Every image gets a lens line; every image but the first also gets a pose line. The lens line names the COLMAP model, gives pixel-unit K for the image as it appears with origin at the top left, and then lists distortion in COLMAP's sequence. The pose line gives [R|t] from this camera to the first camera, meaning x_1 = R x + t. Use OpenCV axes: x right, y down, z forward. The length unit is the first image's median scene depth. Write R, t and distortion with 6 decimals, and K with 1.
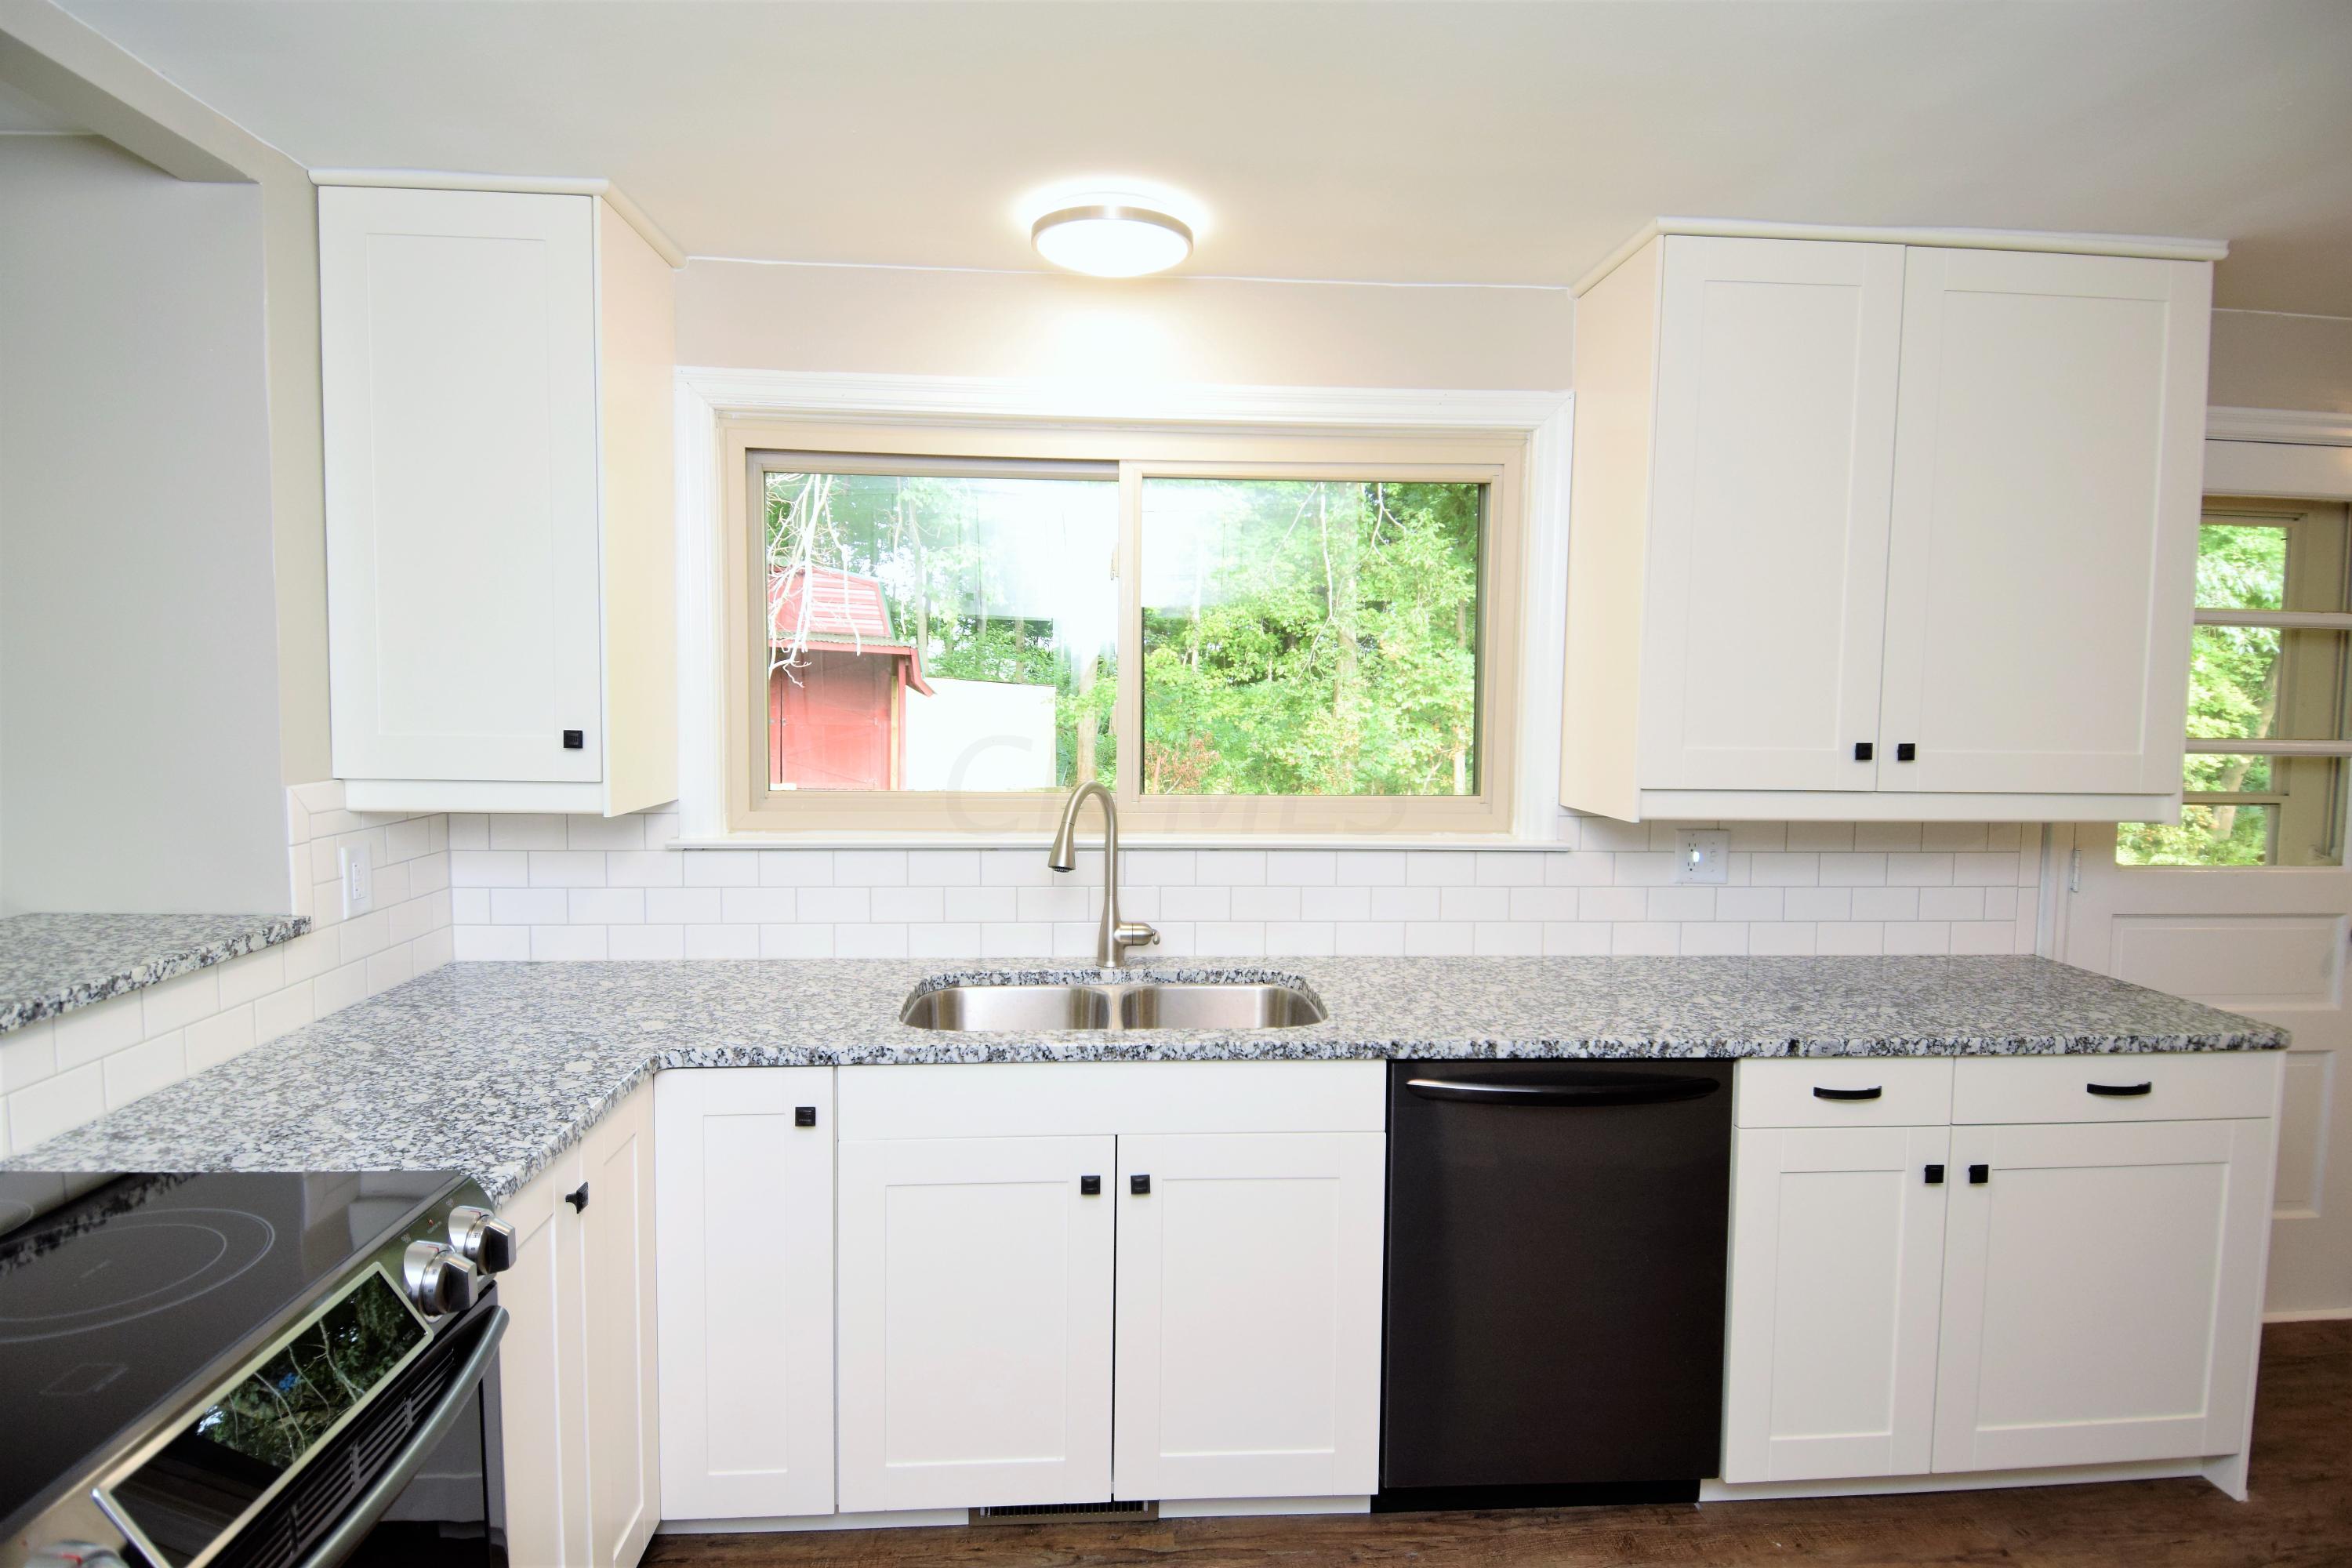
lens RADIAL K [[1228.2, 0, 1179.7], [0, 1228.2, 771.7], [0, 0, 1]] dist [0.055976, -0.059579]
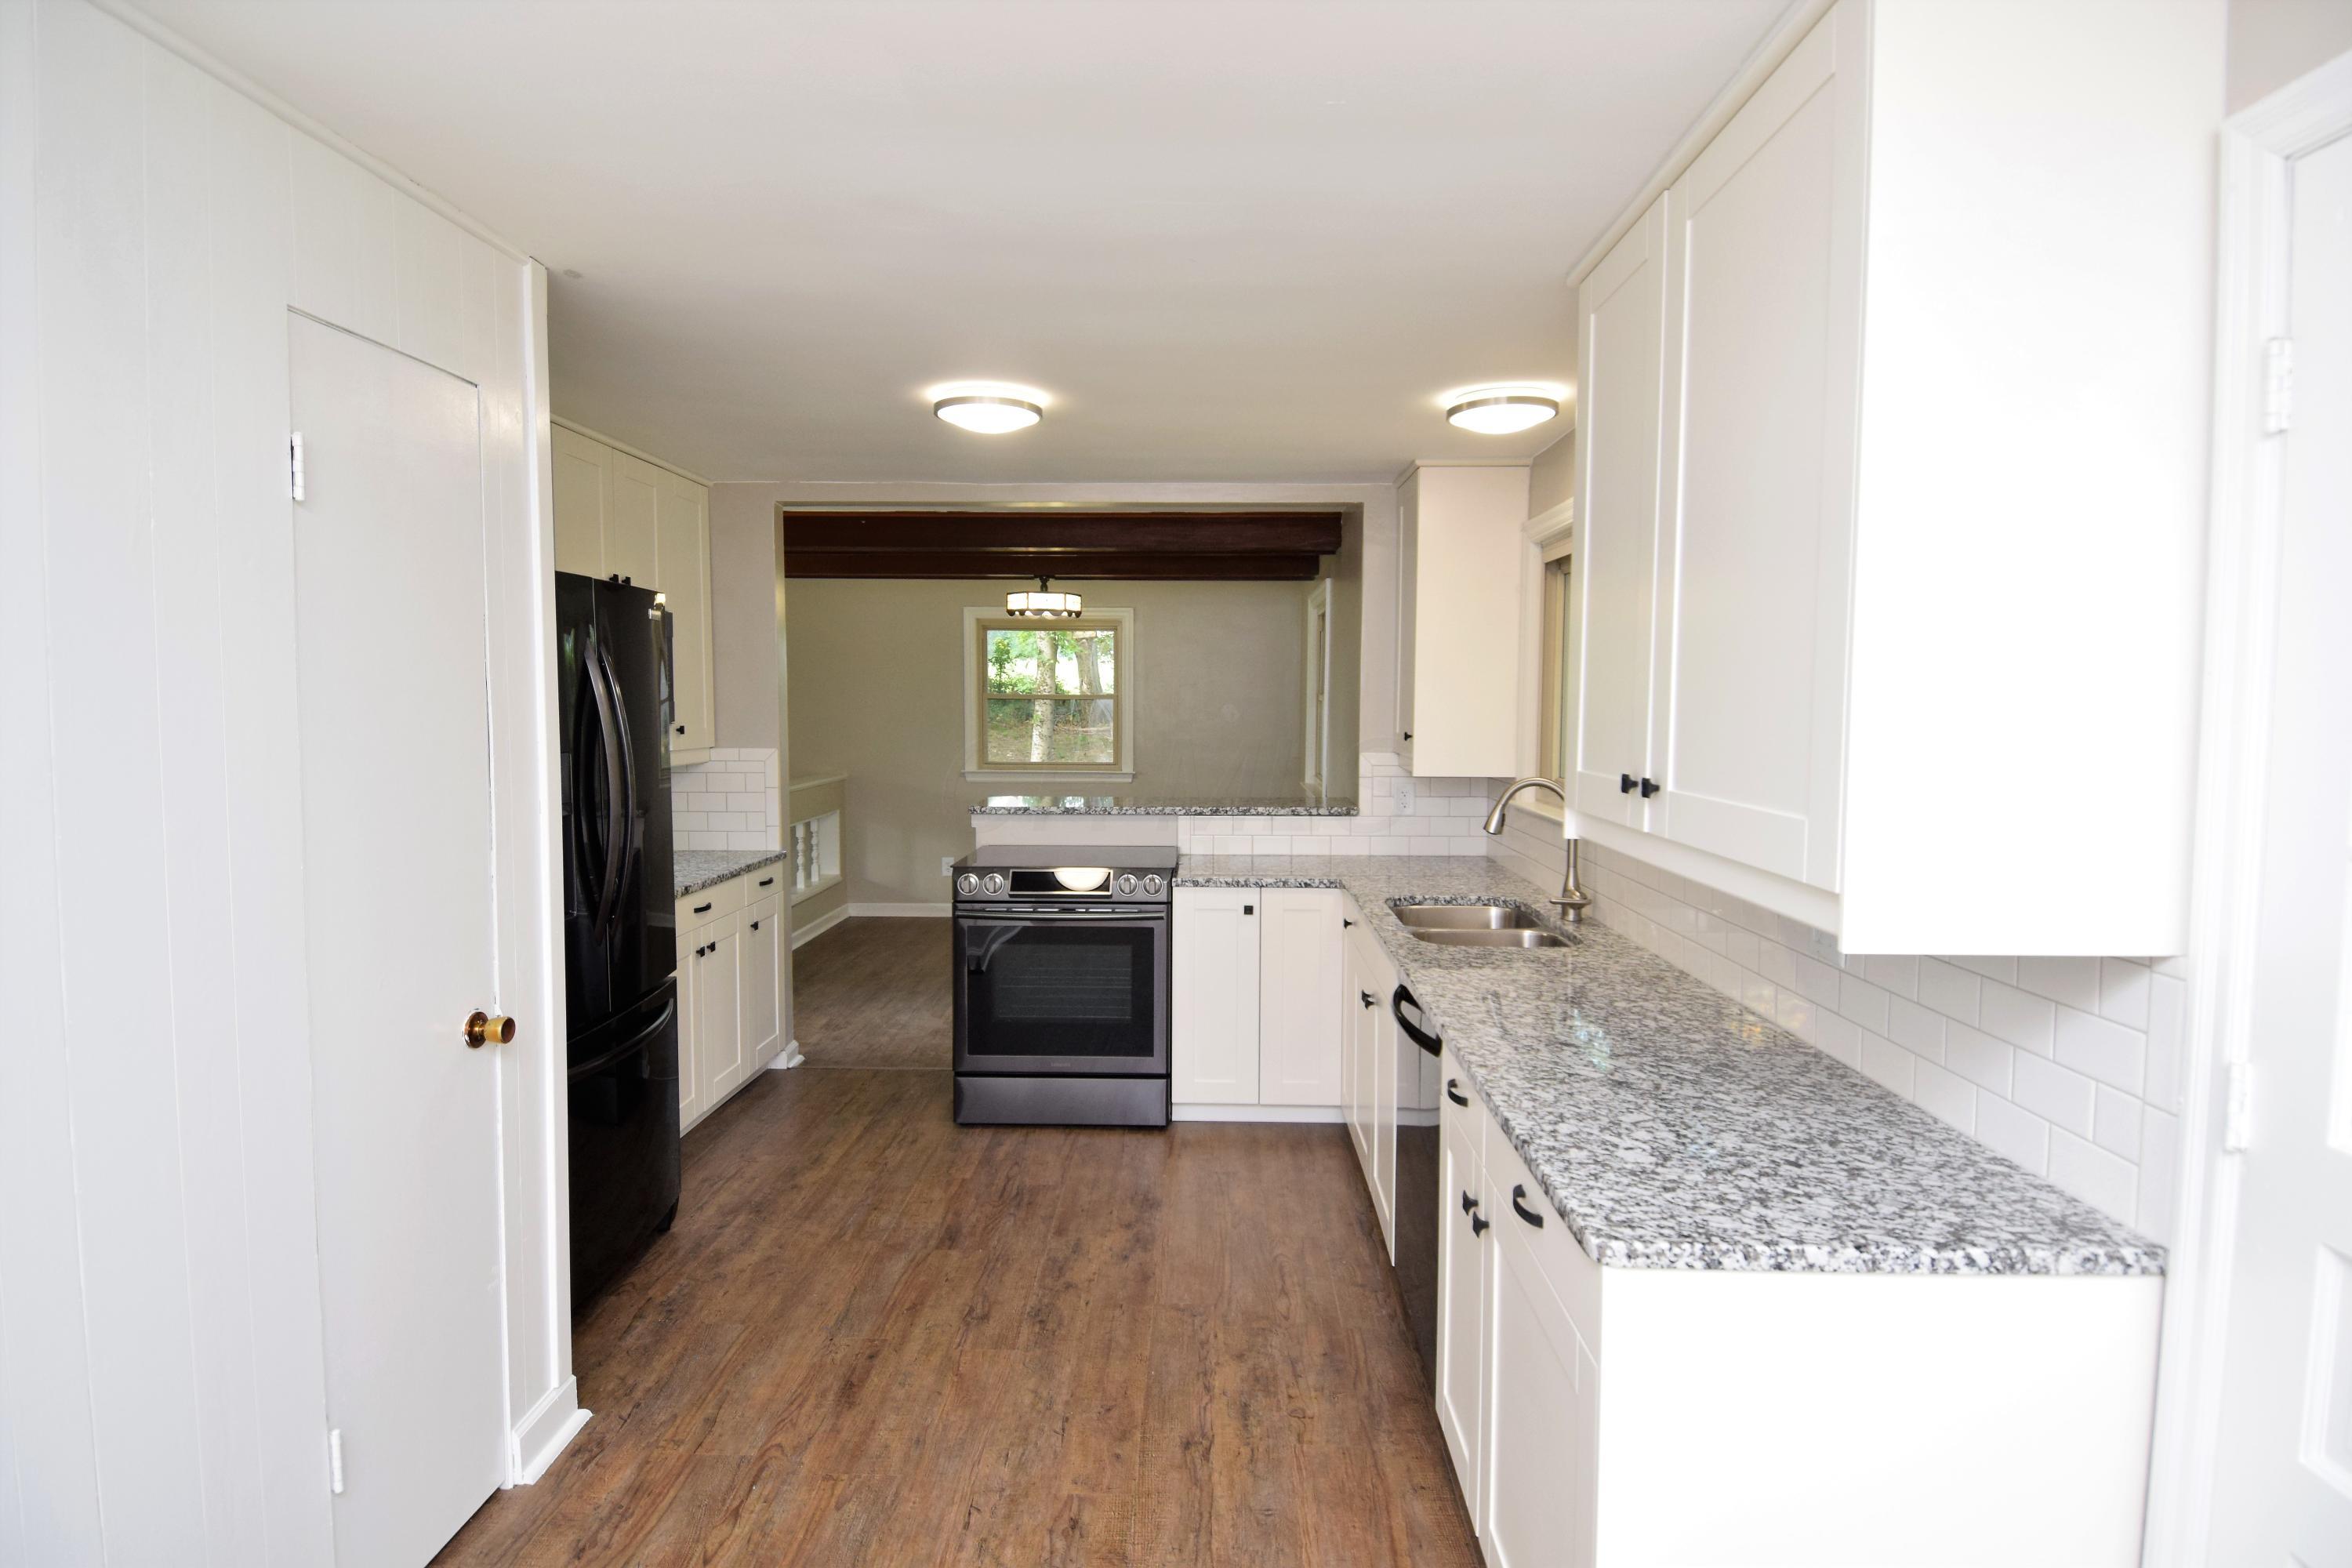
lens RADIAL K [[1228.2, 0, 1179.7], [0, 1228.2, 771.7], [0, 0, 1]] dist [0.055976, -0.059579]
pose [[-0.093844, 0.048710, -0.994395, 1.632057], [-0.074502, 0.995658, 0.055803, -0.056156], [0.992795, 0.079321, -0.089808, 0.859019]]
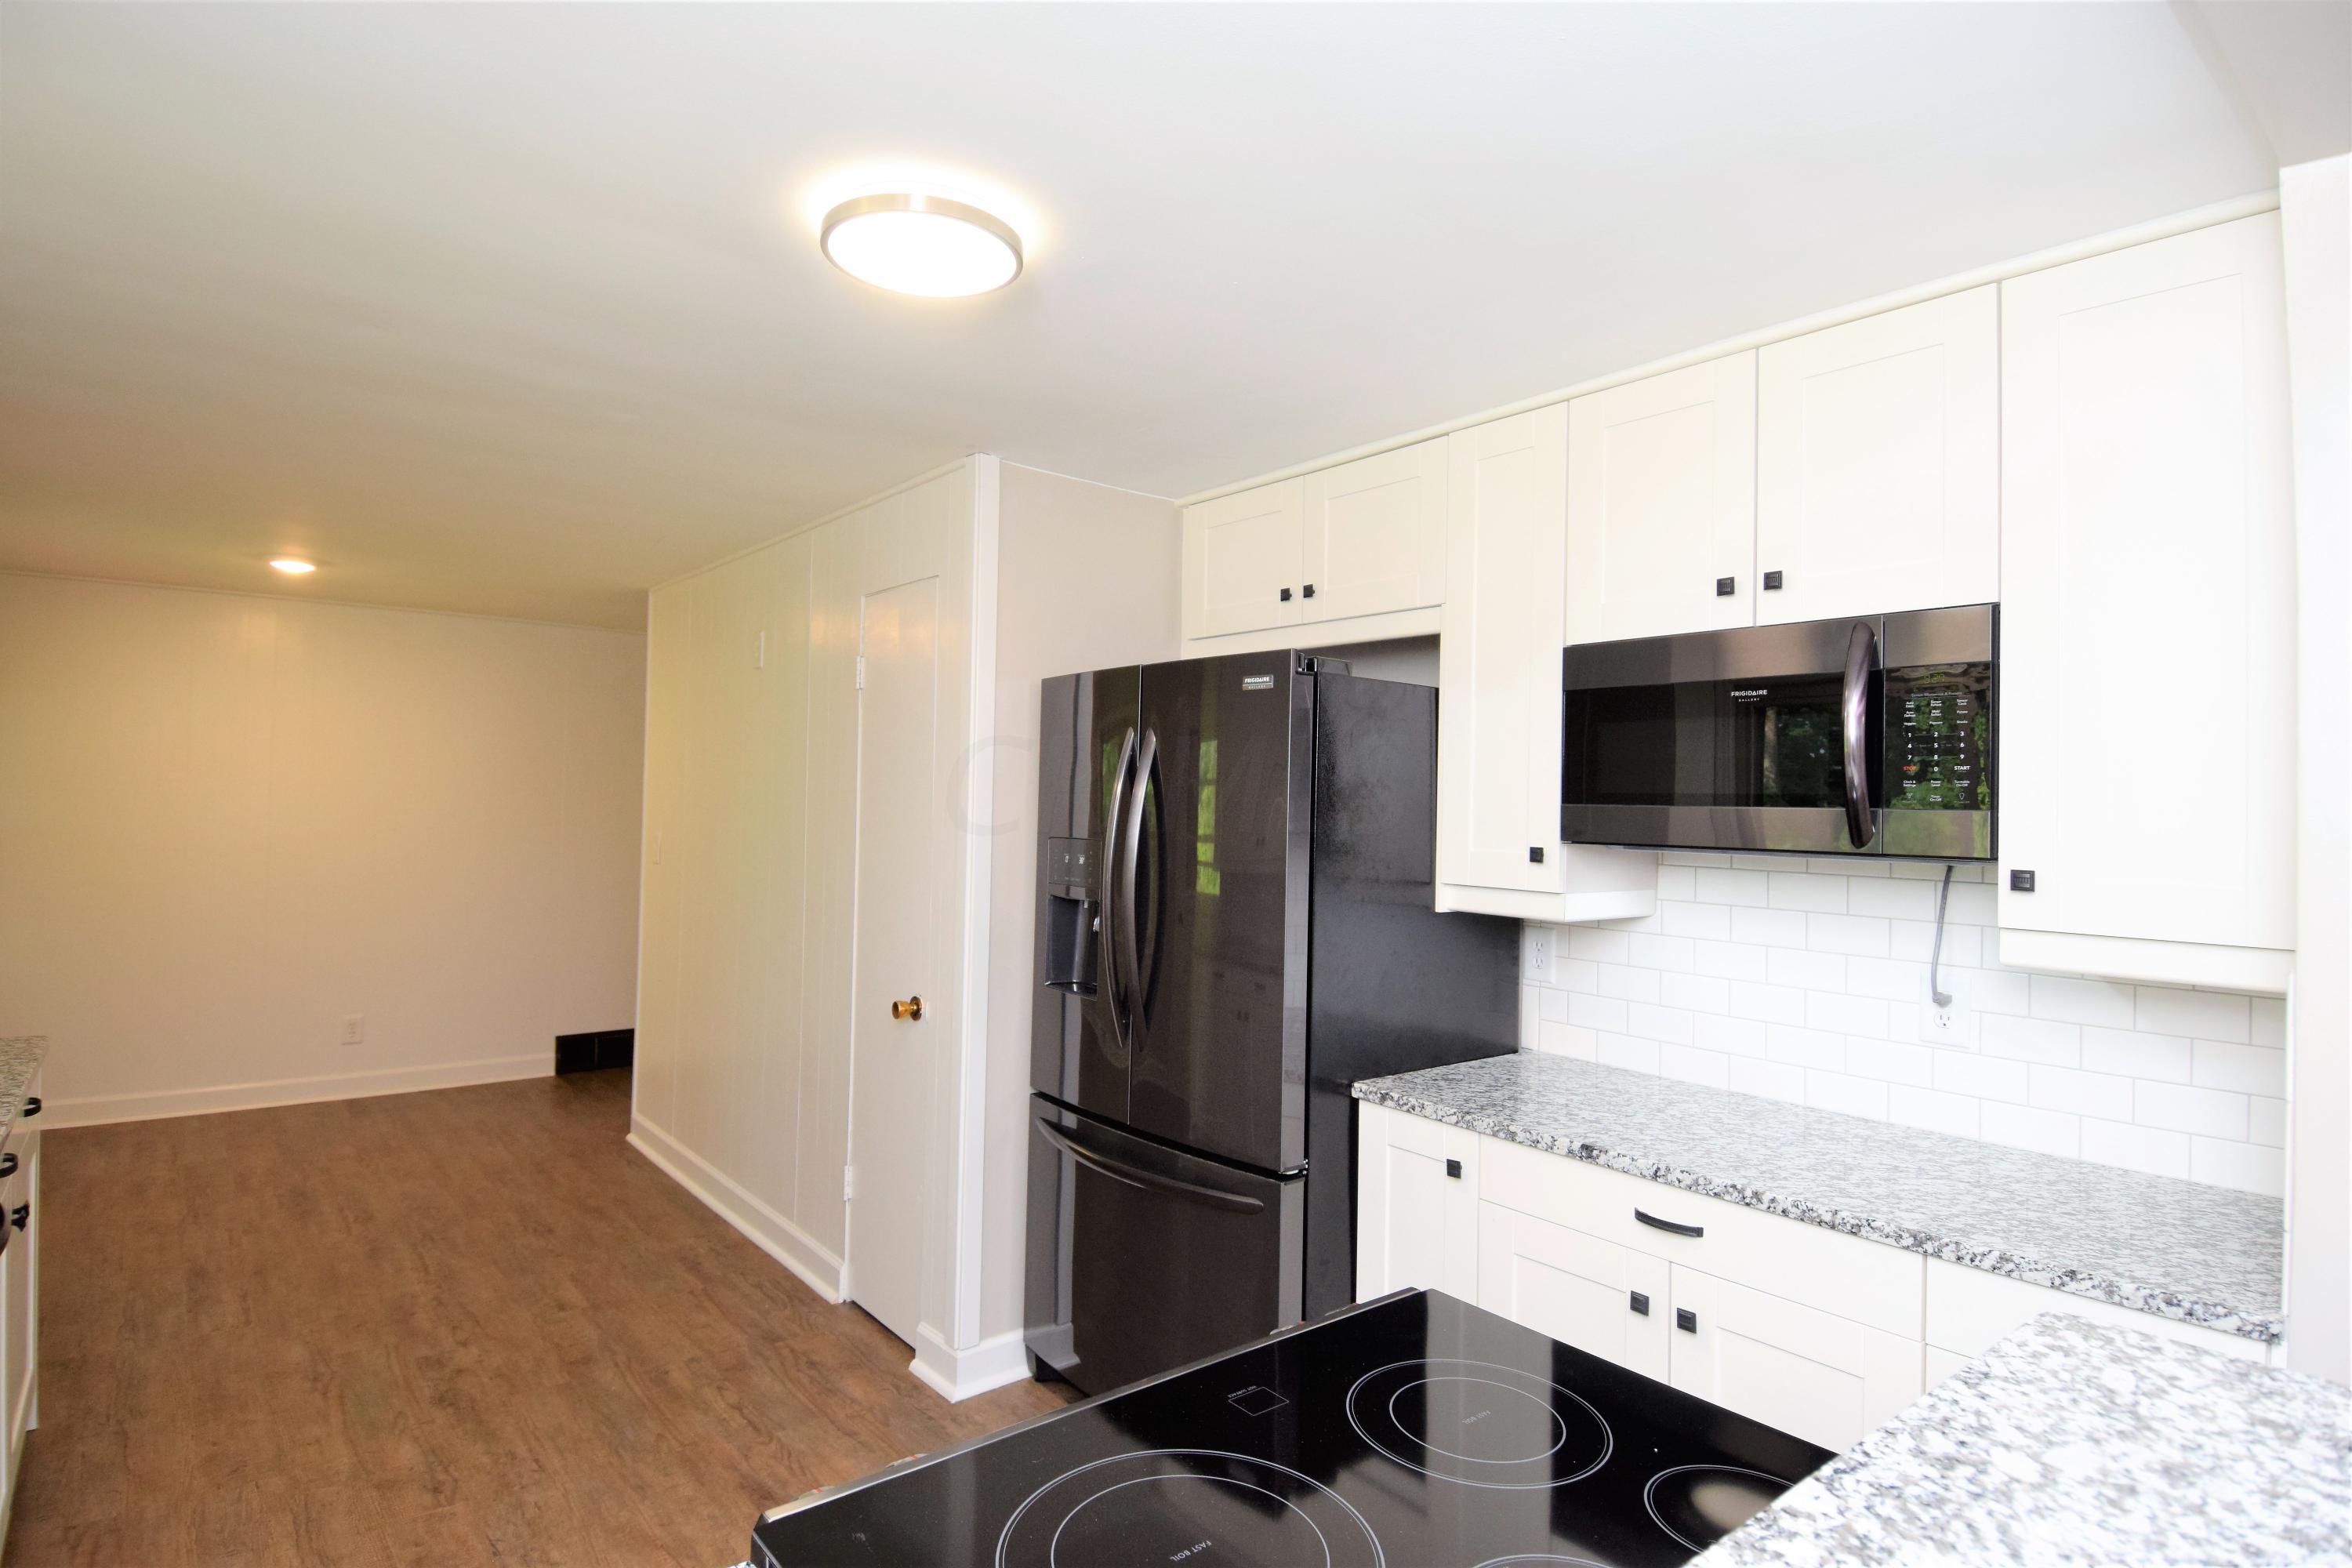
lens RADIAL K [[1225.7, 0, 1175.4], [0, 1225.7, 769.7], [0, 0, 1]] dist [0.046385, -0.050864]
pose [[-0.573814, -0.001404, 0.818985, -0.843115], [0.029135, 0.999331, 0.022126, -0.059893], [-0.818468, 0.036558, -0.573388, 0.798812]]
